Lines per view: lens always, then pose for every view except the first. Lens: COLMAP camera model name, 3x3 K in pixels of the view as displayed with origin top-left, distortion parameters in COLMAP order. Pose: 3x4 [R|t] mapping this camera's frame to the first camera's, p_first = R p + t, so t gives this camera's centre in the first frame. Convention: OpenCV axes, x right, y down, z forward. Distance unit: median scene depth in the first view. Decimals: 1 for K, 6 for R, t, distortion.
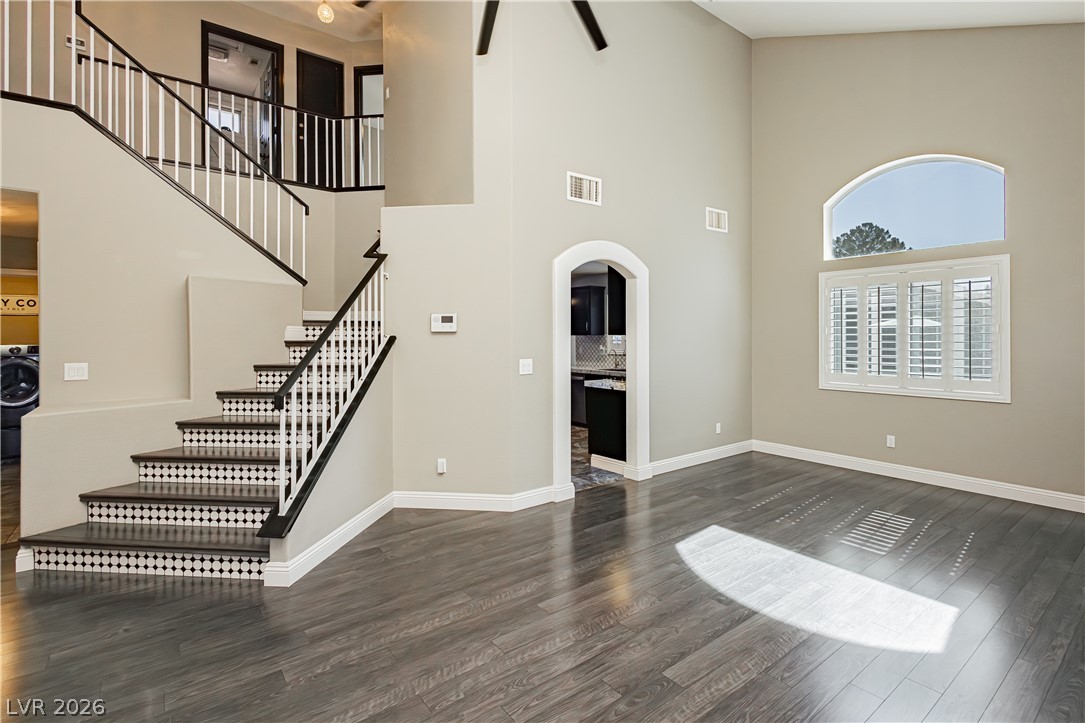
lens RADIAL K [[512.7, 0, 538.1], [0, 512.7, 341.1], [0, 0, 1]] dist [-0.000088, -0.000895]
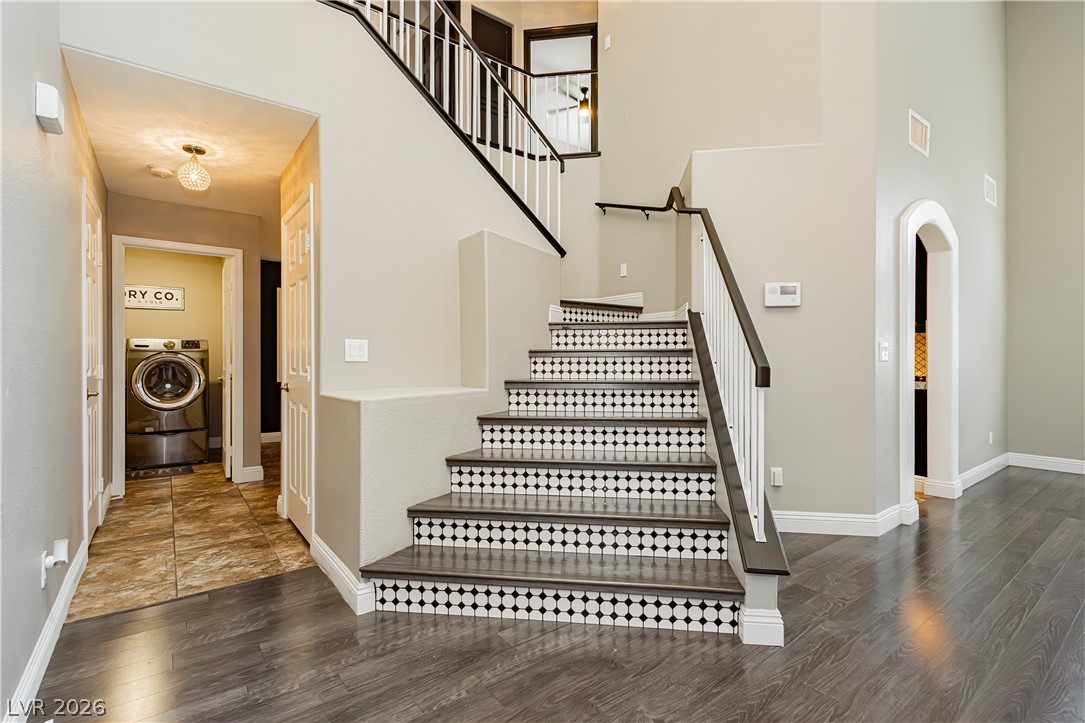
lens RADIAL K [[509.8, 0, 542.5], [0, 509.8, 361.5], [0, 0, 1]] dist [0.003367, -0.000307]
pose [[0.999584, 0.002380, -0.028738, -0.621432], [-0.002335, 0.999996, 0.001575, 0.077413], [0.028742, -0.001507, 0.999586, 0.242384]]
